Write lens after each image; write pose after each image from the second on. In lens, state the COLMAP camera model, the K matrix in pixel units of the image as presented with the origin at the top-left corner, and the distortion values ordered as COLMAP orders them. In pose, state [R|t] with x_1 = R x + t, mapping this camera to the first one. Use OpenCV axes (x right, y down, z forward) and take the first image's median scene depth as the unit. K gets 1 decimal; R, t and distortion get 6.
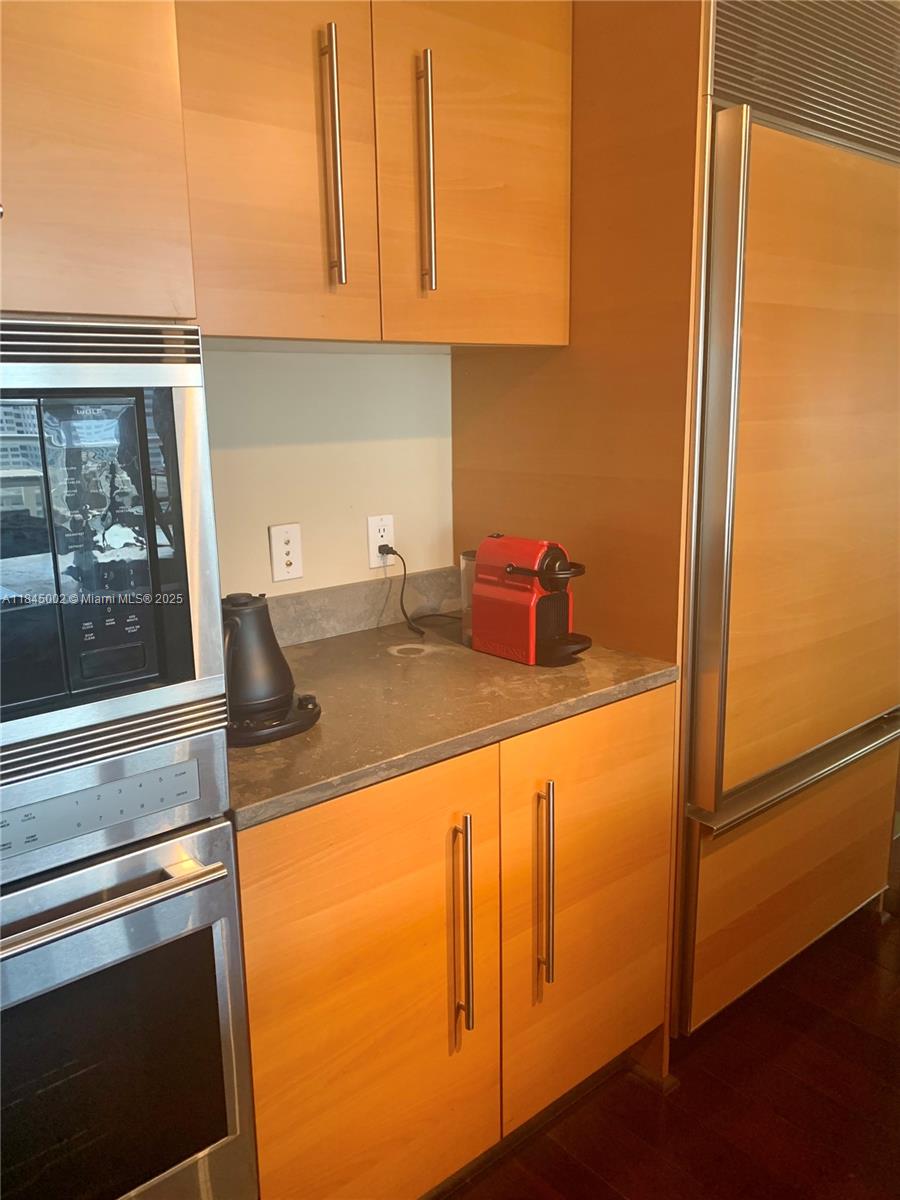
lens RADIAL K [[899.6, 0, 451.8], [0, 899.6, 600.8], [0, 0, 1]] dist [-0.030351, -0.003529]
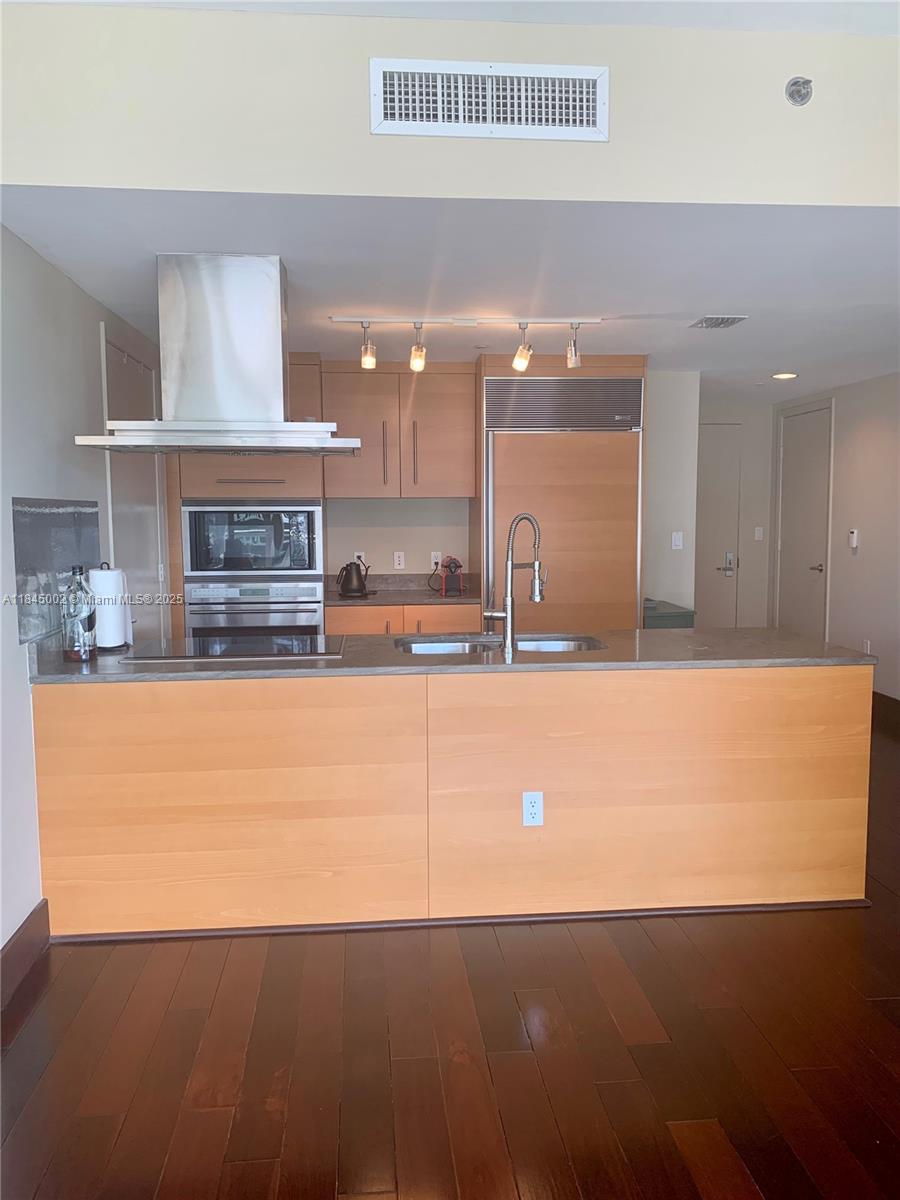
lens RADIAL K [[899.6, 0, 448.2], [0, 899.6, 599.7], [0, 0, 1]] dist [-0.030351, -0.003529]
pose [[0.832078, 0.061133, -0.551279, 1.721713], [-0.128790, 0.988037, -0.084825, 0.330674], [0.539499, 0.141580, 0.829998, -1.524600]]
